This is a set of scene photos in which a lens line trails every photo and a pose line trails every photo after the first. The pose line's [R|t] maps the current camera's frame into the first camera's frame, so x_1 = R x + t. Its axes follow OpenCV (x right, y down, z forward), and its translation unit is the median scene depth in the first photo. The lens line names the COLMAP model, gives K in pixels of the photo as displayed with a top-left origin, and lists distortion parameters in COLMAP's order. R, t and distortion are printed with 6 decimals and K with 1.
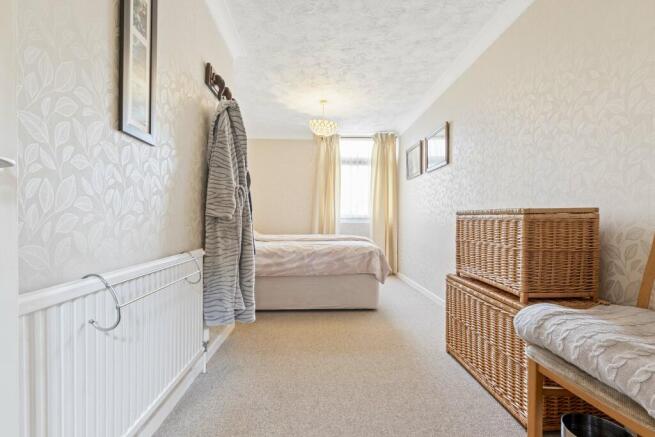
lens RADIAL K [[300.0, 0, 327.5], [0, 300.0, 218.5], [0, 0, 1]] dist [-0.000971, 0.000258]
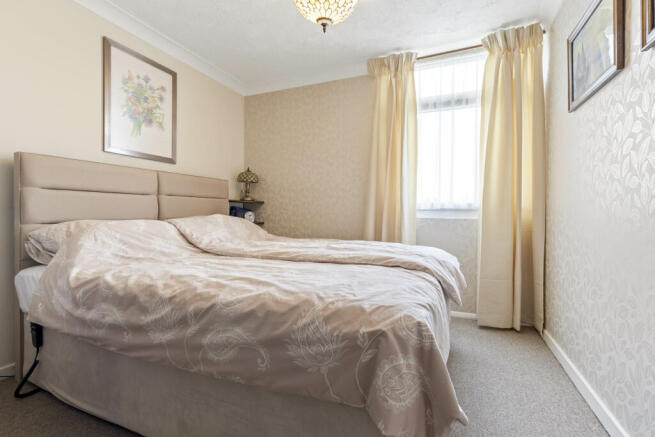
lens RADIAL K [[300.0, 0, 327.5], [0, 300.0, 218.5], [0, 0, 1]] dist [-0.000971, 0.000258]
pose [[0.904940, 0.001227, -0.425536, 0.129995], [0.005961, 0.999861, 0.015559, 0.004821], [0.425496, -0.016617, 0.904808, 0.452016]]
